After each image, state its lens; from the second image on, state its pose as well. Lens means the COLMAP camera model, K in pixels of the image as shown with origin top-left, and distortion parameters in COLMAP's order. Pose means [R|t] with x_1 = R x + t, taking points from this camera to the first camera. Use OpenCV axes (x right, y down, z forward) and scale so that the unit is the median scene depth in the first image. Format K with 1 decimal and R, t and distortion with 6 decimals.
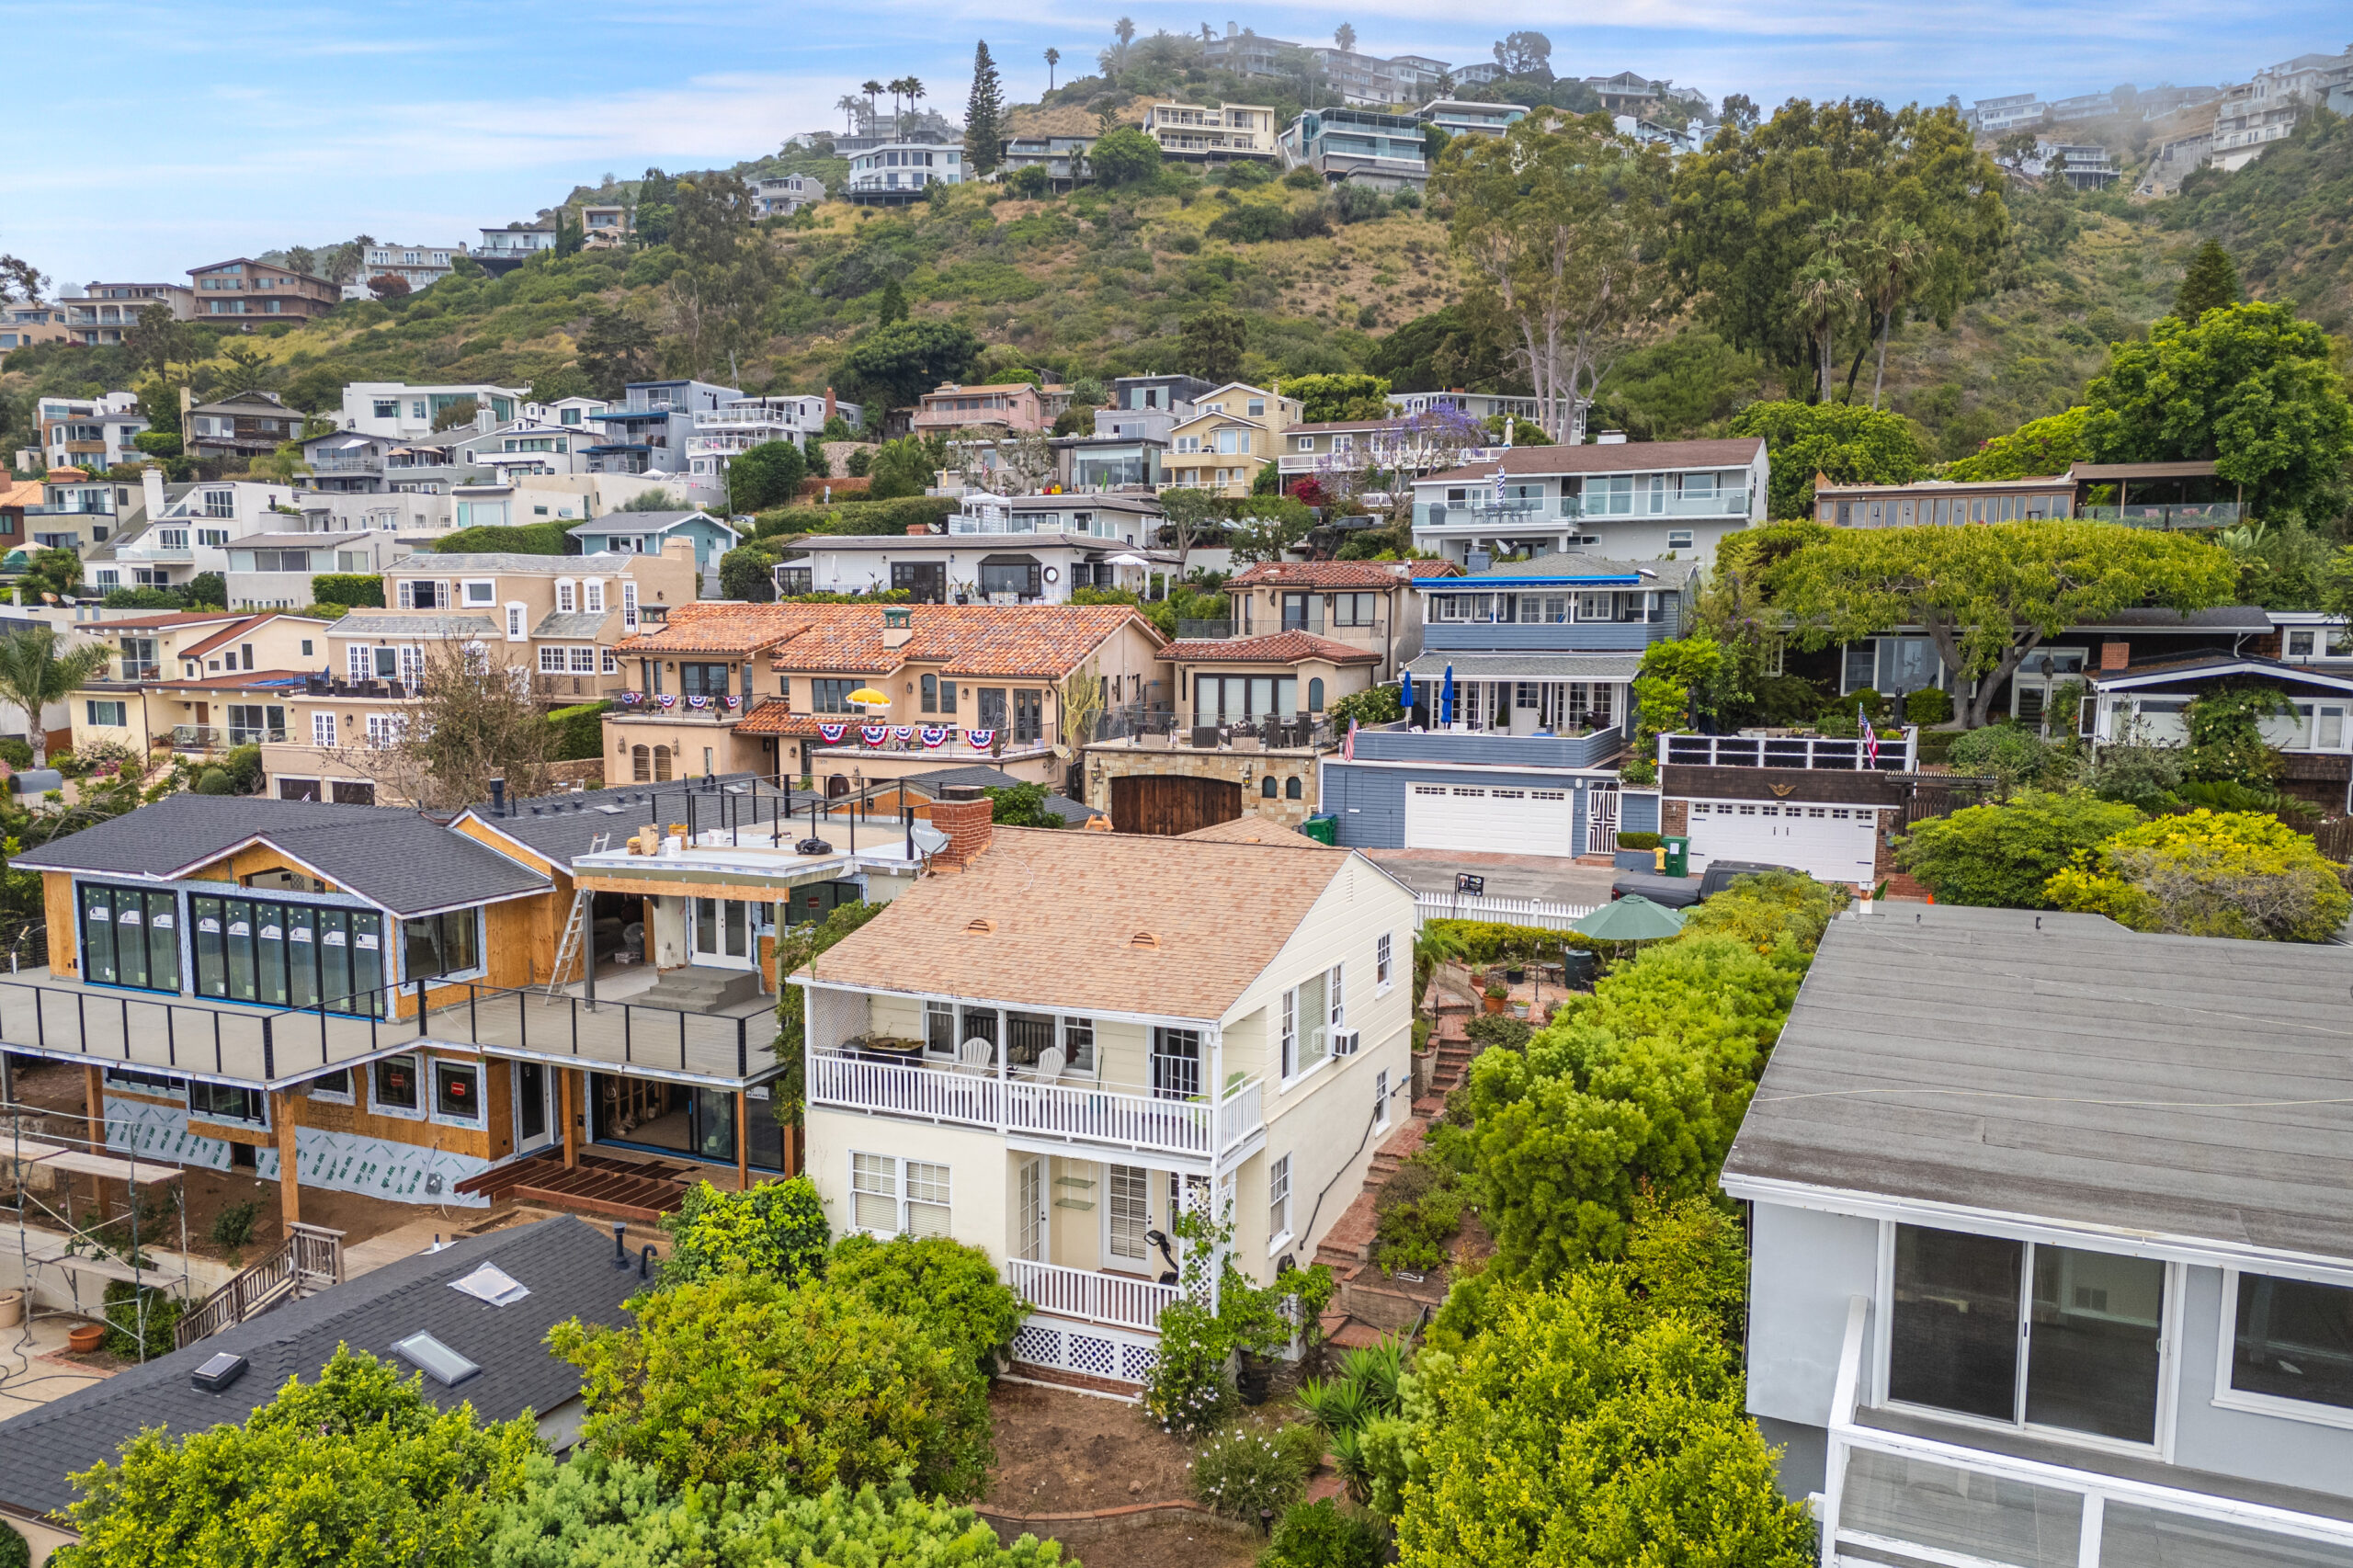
lens RADIAL K [[1662.0, 0, 1182.0], [0, 1662.0, 979.5], [0, 0, 1]] dist [0.045195, -0.034626]
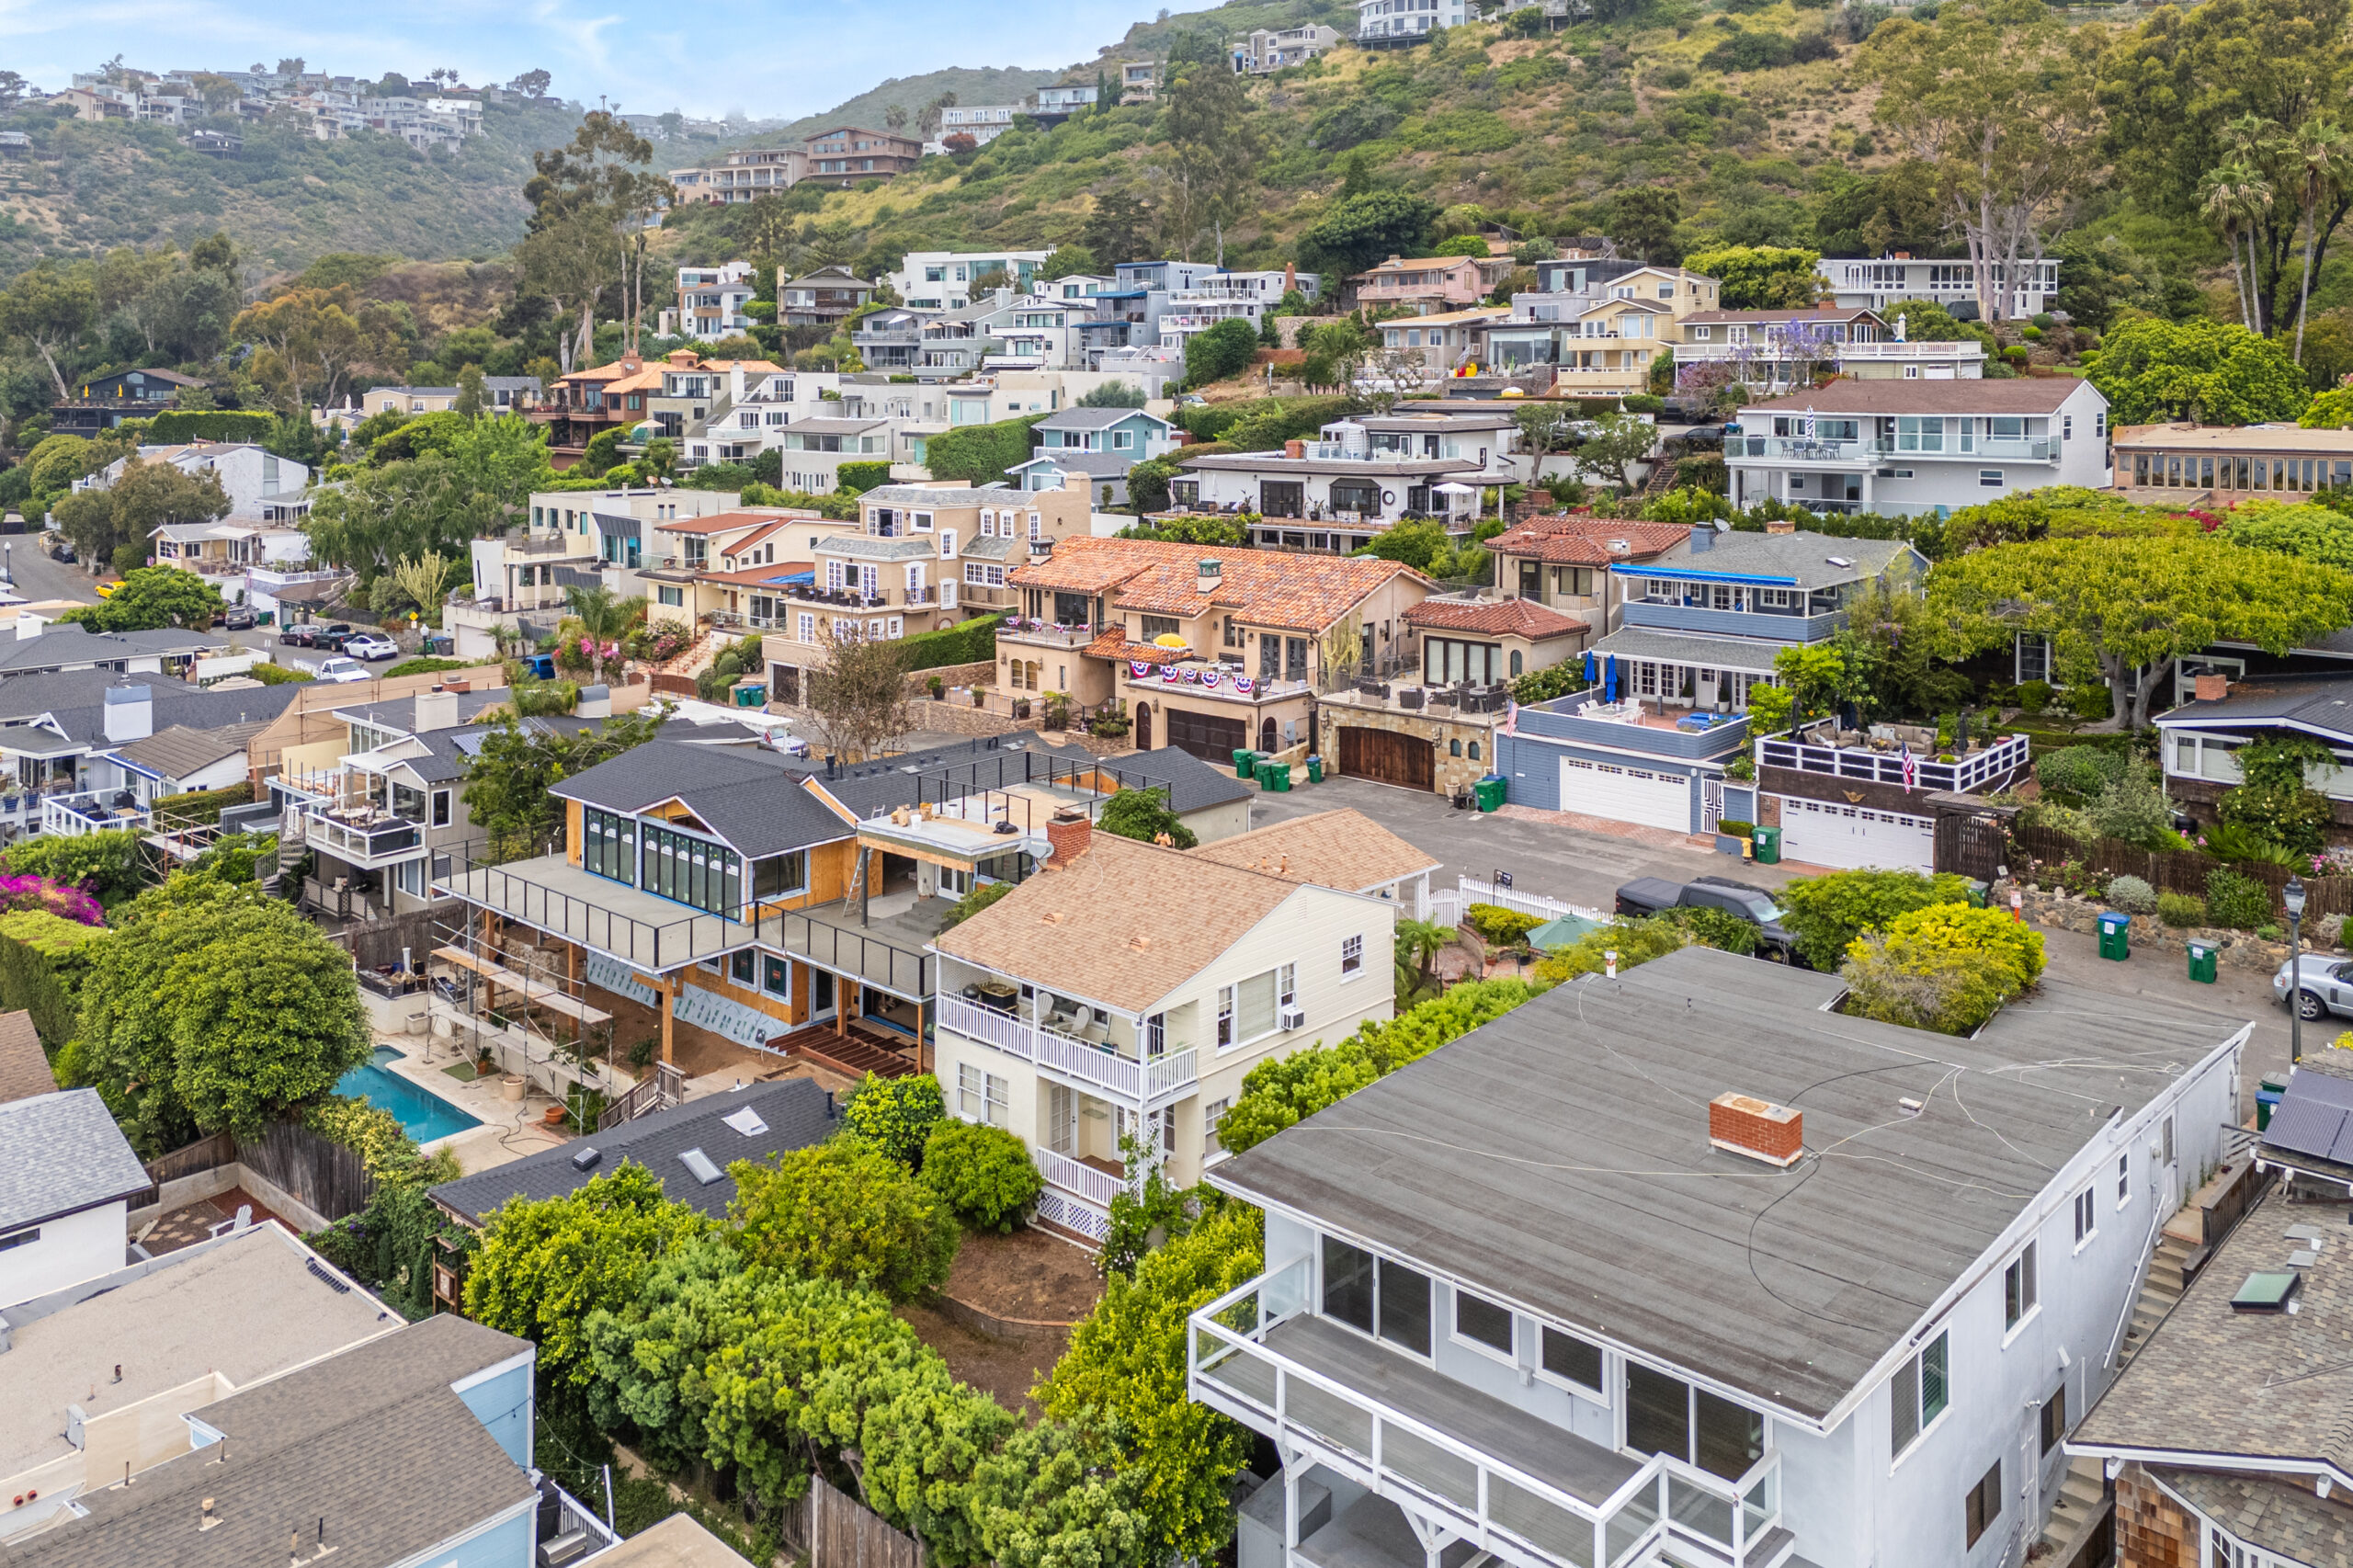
lens RADIAL K [[1781.6, 0, 1177.6], [0, 1781.6, 687.2], [0, 0, 1]] dist [0.091591, -0.194477]
pose [[0.946180, 0.045076, -0.320488, 0.164696], [-0.057613, 0.997896, -0.029740, -0.066315], [0.318473, 0.046604, 0.946786, -0.166733]]
